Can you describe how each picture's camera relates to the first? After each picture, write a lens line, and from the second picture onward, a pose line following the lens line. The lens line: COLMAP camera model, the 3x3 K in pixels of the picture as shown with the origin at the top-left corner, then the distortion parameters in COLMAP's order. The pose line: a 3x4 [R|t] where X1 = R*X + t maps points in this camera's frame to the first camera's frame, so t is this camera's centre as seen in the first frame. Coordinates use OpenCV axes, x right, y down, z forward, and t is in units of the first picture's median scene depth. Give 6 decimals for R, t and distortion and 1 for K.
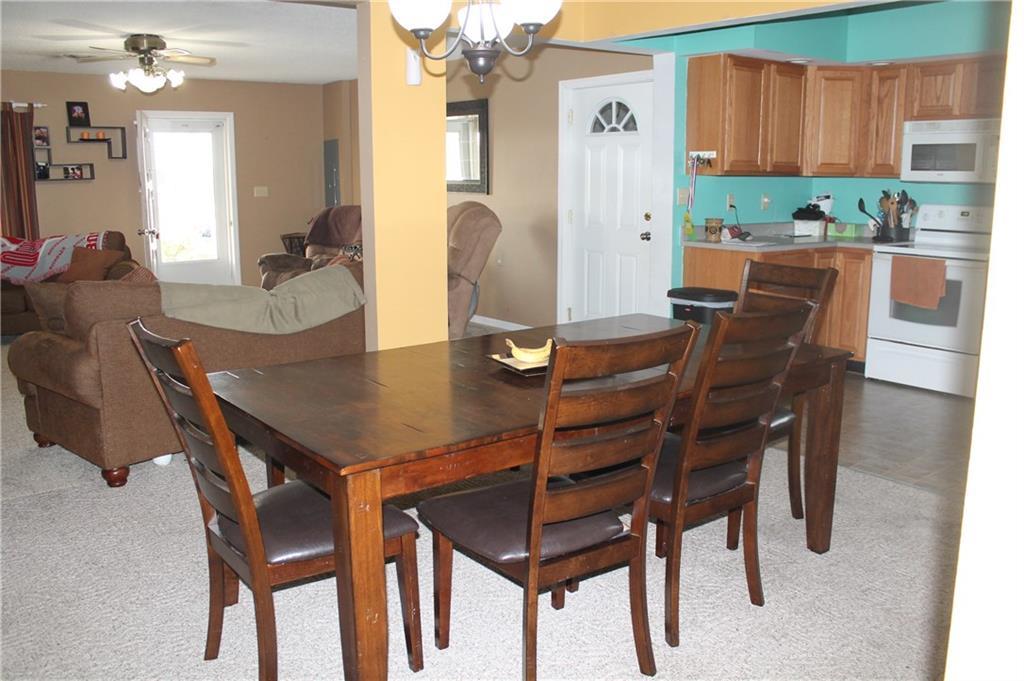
lens RADIAL K [[881.0, 0, 512.0], [0, 881.0, 340.5], [0, 0, 1]] dist [-0.167460, 0.156178]
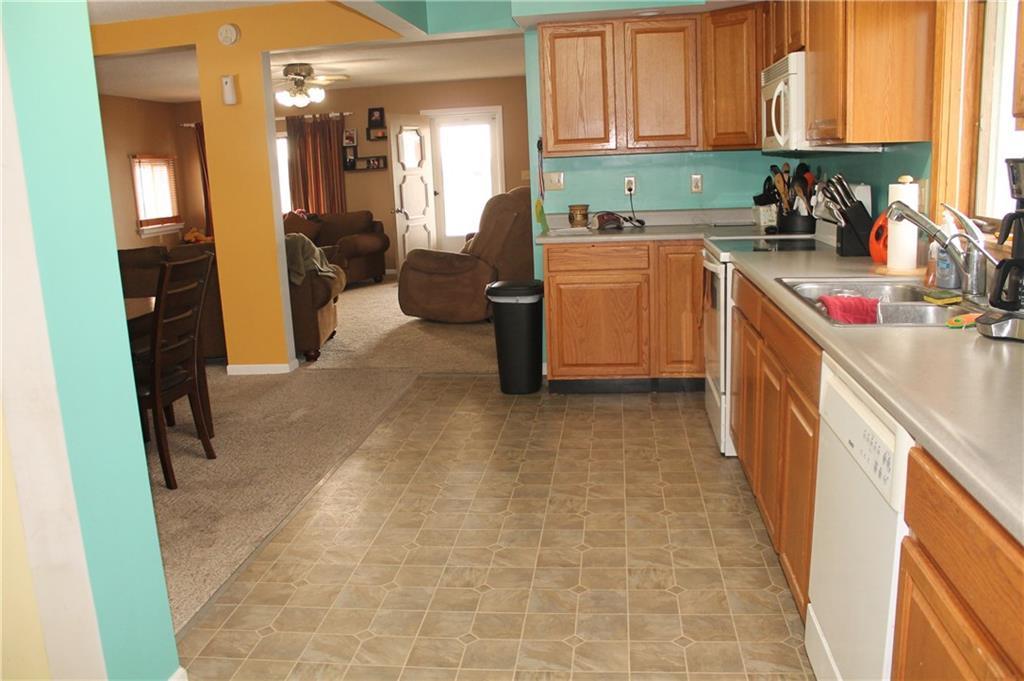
lens RADIAL K [[881.0, 0, 512.0], [0, 881.0, 340.5], [0, 0, 1]] dist [-0.167460, 0.156178]
pose [[0.718574, 0.106007, -0.687324, 0.577657], [-0.082477, 0.994329, 0.067131, -0.038776], [0.690543, 0.008450, 0.723242, 0.200249]]
